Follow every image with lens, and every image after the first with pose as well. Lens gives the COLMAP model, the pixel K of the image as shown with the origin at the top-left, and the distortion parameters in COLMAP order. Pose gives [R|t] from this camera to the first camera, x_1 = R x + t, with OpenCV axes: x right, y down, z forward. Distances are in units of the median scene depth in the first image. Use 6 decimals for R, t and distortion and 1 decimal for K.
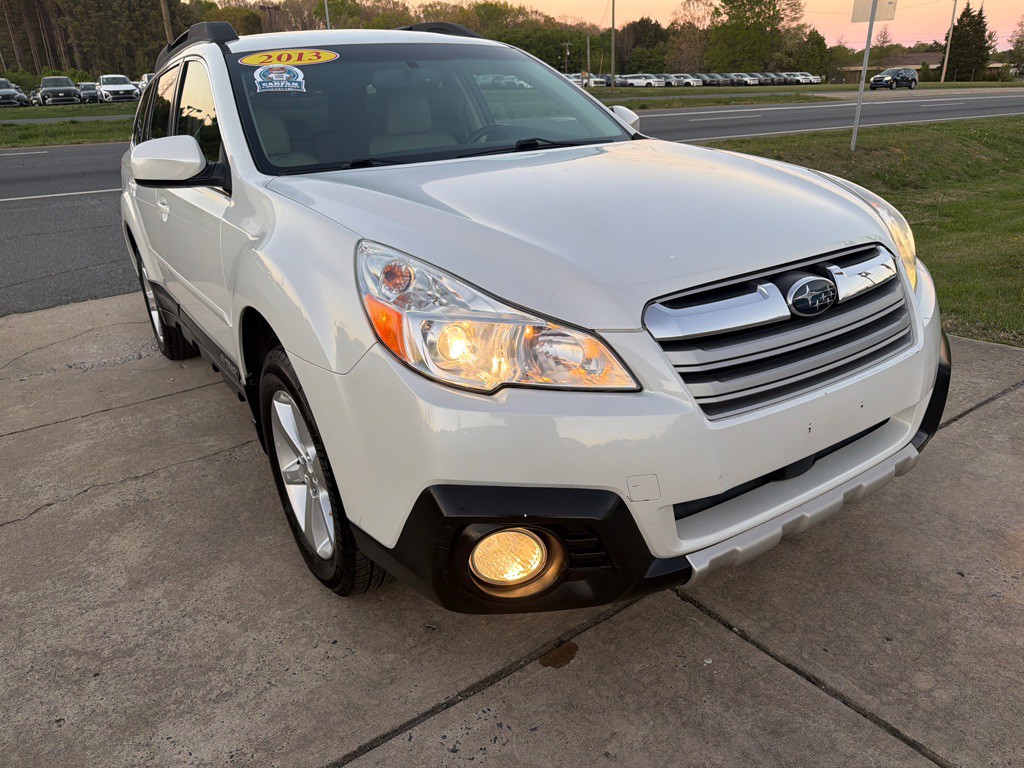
lens RADIAL K [[728.4, 0, 513.3], [0, 728.4, 372.3], [0, 0, 1]] dist [0.001035, -0.005649]
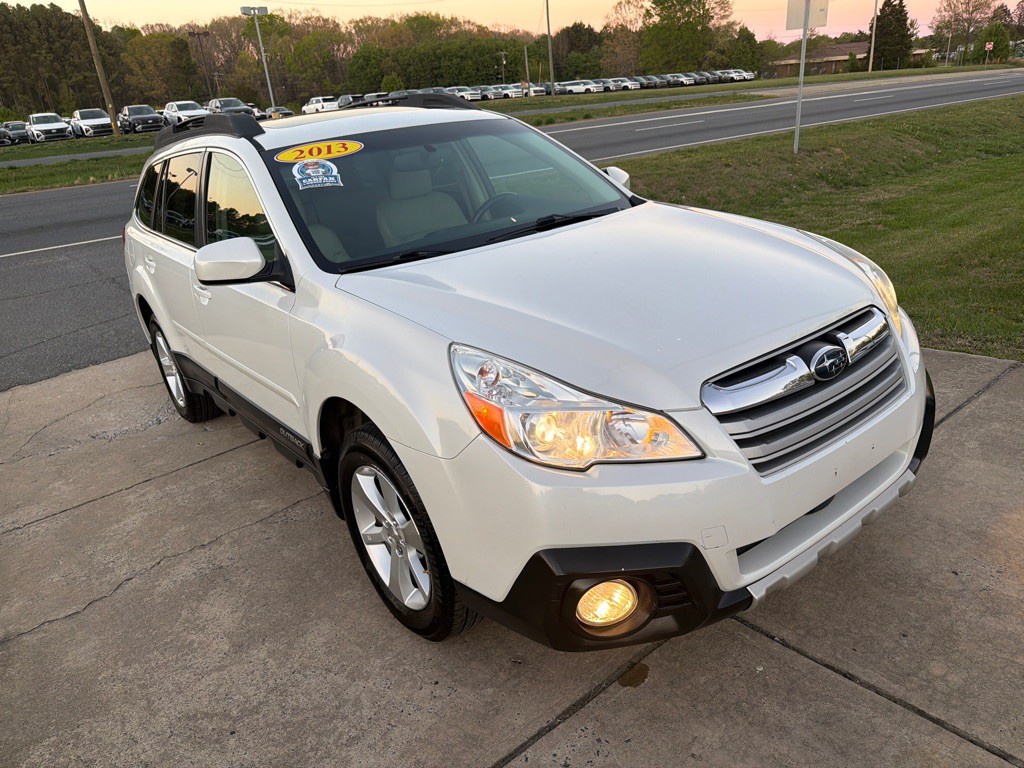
lens RADIAL K [[728.5, 0, 512.4], [0, 728.5, 388.4], [0, 0, 1]] dist [0.004041, -0.007943]
pose [[0.995562, -0.077302, 0.053666, -0.111383], [0.076863, 0.996990, 0.010191, -0.070060], [-0.054292, -0.006021, 0.998507, -0.111707]]
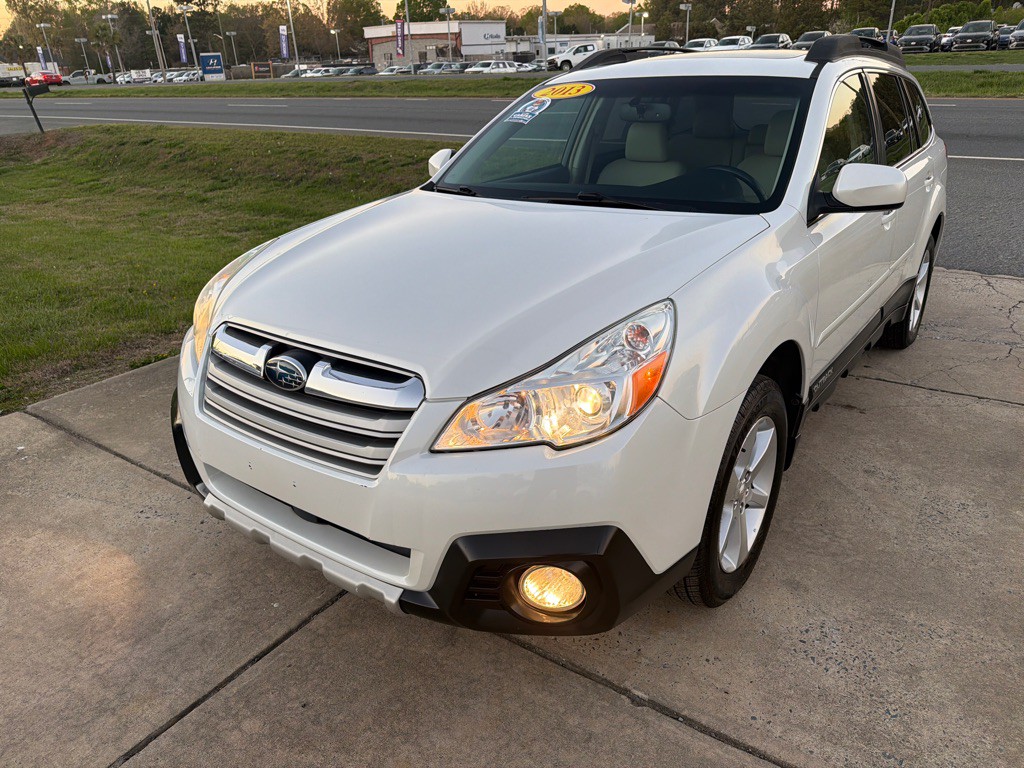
lens RADIAL K [[725.1, 0, 514.3], [0, 725.1, 381.1], [0, 0, 1]] dist [0.005162, -0.010596]
pose [[0.348247, 0.399266, -0.848122, 0.939323], [-0.321285, 0.900794, 0.292139, -0.338899], [0.880625, 0.170752, 0.441977, 0.496351]]
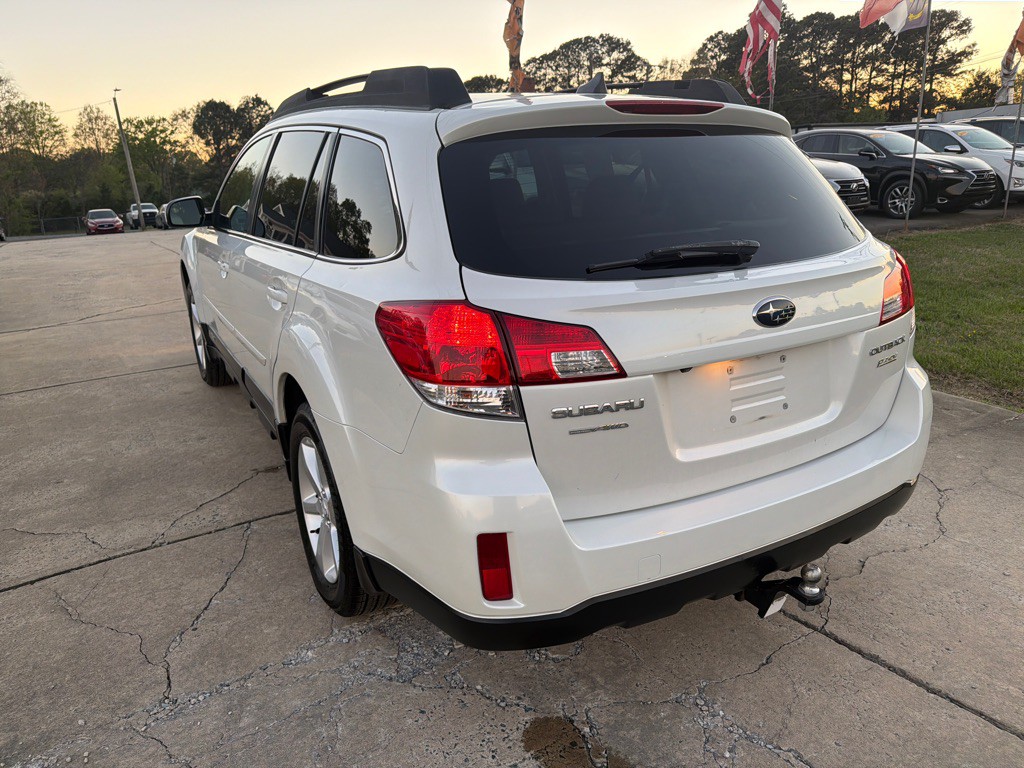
lens RADIAL K [[727.9, 0, 515.5], [0, 727.9, 386.7], [0, 0, 1]] dist [0.005097, -0.009839]
pose [[-0.995270, 0.050937, 0.082723, -0.582059], [0.090969, 0.787491, 0.609576, -1.002498], [-0.034094, 0.614217, -0.788400, 2.657247]]
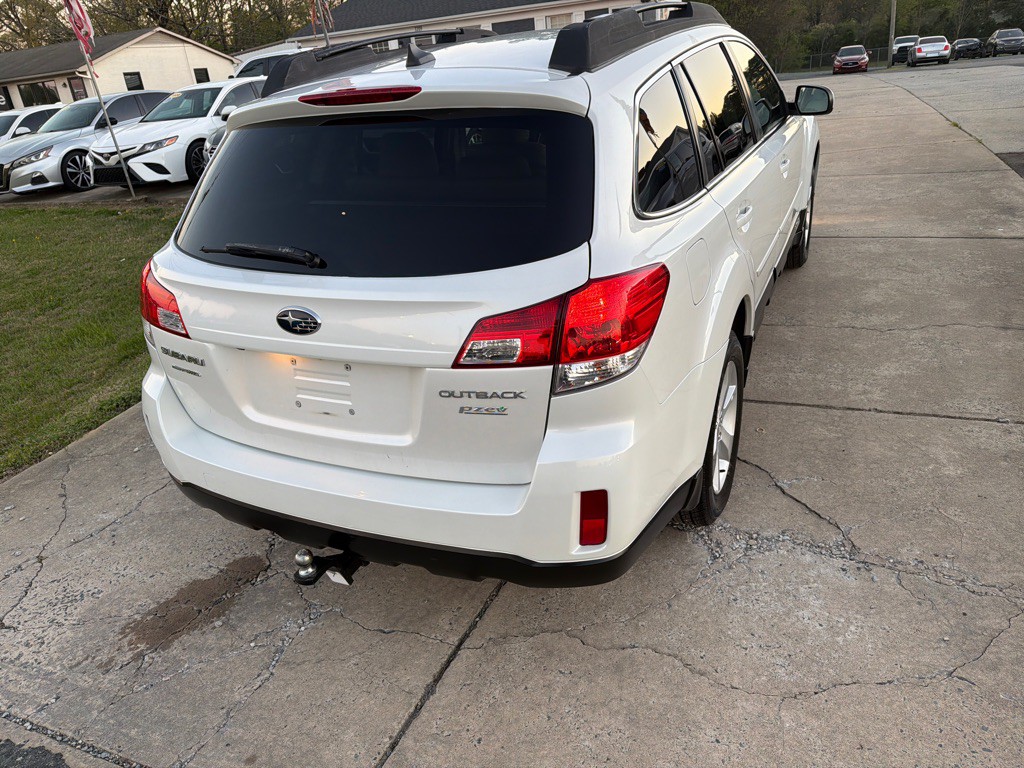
lens RADIAL K [[716.0, 0, 509.5], [0, 716.0, 375.0], [0, 0, 1]] dist [0.038953, -0.047508]
pose [[-0.510732, -0.269758, 0.816323, -1.480622], [0.416205, 0.753243, 0.509311, -0.855149], [-0.752281, 0.599879, -0.272431, 2.134964]]
